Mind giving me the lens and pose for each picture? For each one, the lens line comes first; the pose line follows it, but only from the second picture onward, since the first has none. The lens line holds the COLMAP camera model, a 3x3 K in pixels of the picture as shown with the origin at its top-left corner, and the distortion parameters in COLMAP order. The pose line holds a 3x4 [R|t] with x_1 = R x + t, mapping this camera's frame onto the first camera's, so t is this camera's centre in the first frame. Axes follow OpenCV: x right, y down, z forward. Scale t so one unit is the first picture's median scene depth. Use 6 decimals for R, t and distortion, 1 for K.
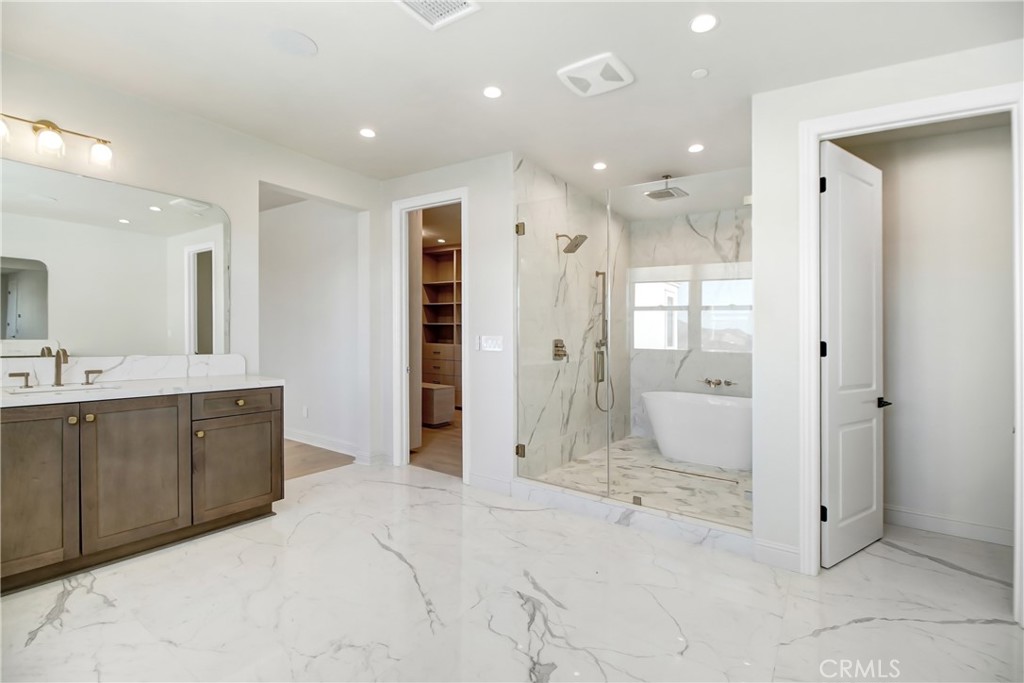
lens RADIAL K [[471.7, 0, 510.8], [0, 471.7, 337.8], [0, 0, 1]] dist [-0.005465, -0.007056]
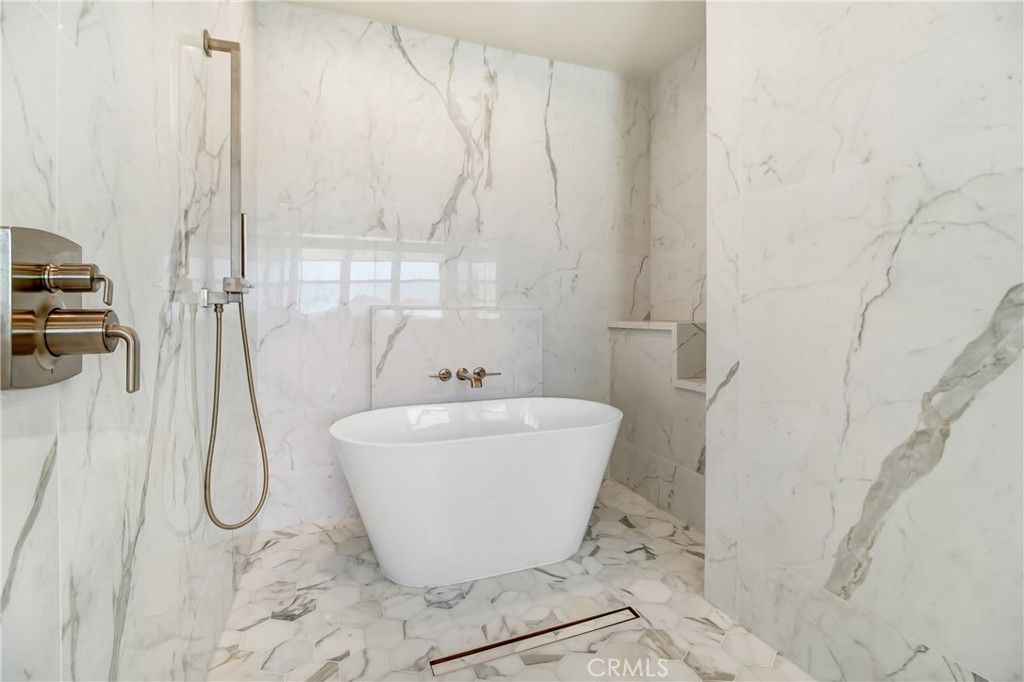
lens RADIAL K [[471.7, 0, 506.4], [0, 471.7, 304.6], [0, 0, 1]] dist [-0.005465, -0.007056]
pose [[0.573065, -0.005047, 0.819495, 0.054527], [0.016613, 0.999847, -0.005460, 0.023362], [-0.819342, 0.016743, 0.573061, 0.680426]]
